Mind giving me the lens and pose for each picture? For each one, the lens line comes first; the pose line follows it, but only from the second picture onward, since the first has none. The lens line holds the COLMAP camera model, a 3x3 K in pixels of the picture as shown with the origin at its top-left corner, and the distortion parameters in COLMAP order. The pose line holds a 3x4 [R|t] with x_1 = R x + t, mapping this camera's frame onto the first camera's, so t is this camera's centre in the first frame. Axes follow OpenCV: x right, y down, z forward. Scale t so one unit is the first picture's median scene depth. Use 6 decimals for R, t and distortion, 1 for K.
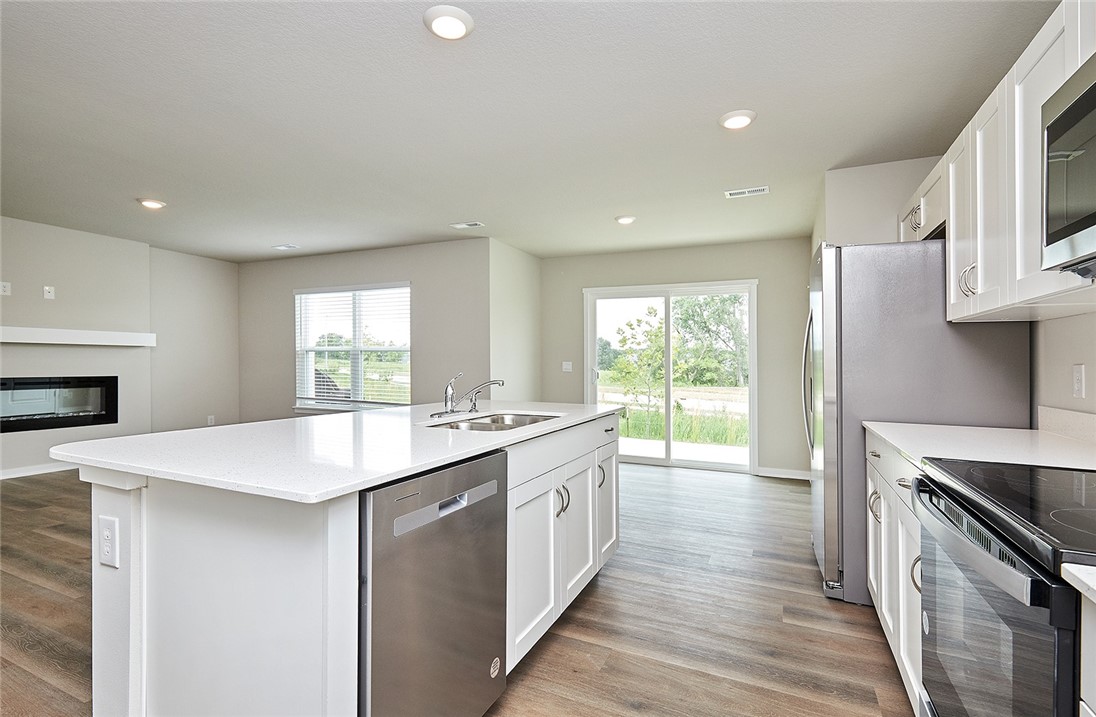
lens RADIAL K [[495.1, 0, 561.2], [0, 495.1, 363.5], [0, 0, 1]] dist [-0.000154, 0.000174]
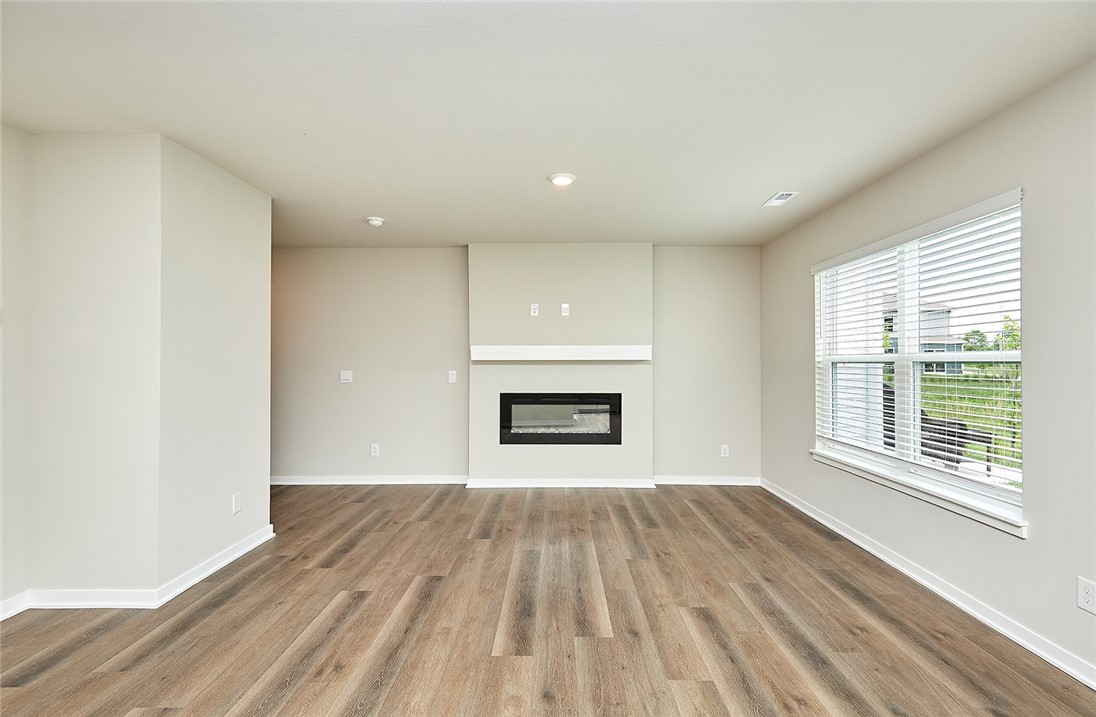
lens RADIAL K [[518.7, 0, 525.3], [0, 518.7, 355.0], [0, 0, 1]] dist [0.000104, 0.000070]
pose [[0.371799, -0.024076, -0.928001, -0.068856], [0.002337, 0.999685, -0.024999, -0.021622], [0.928311, 0.007126, 0.371738, 0.479278]]
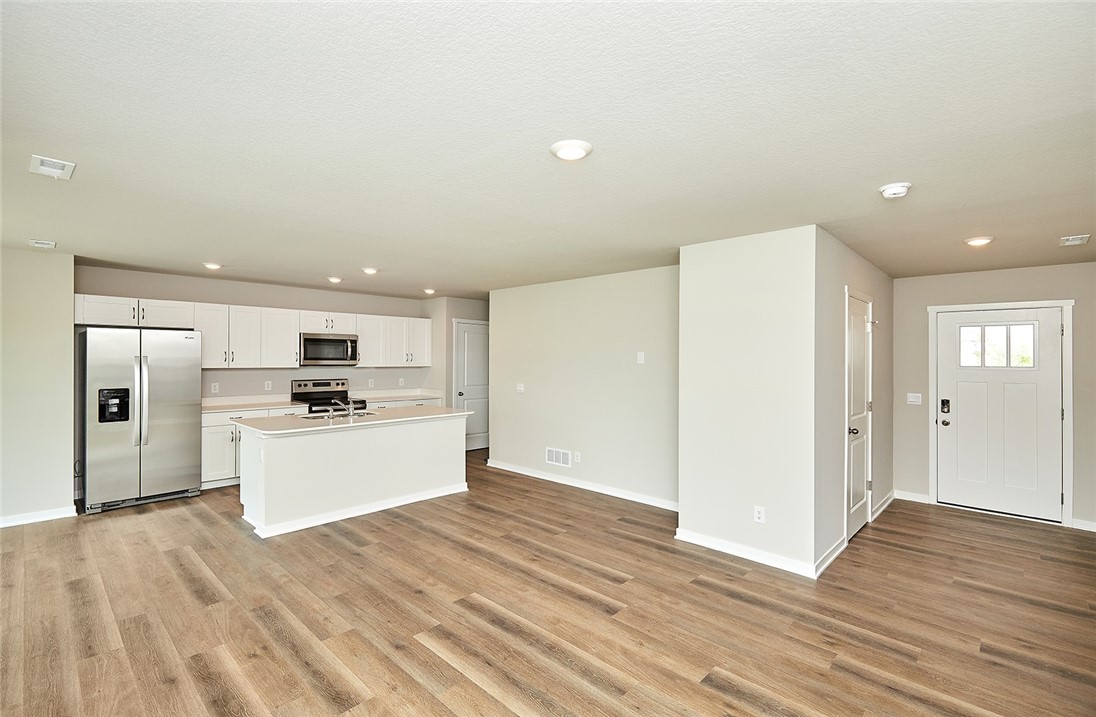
lens RADIAL K [[521.5, 0, 594.1], [0, 521.5, 360.4], [0, 0, 1]] dist [0.002469, 0.000494]
pose [[-0.958927, -0.025033, 0.282547, -0.735518], [-0.021810, 0.999656, 0.014546, -0.080059], [-0.282814, 0.007786, -0.959143, 1.129435]]
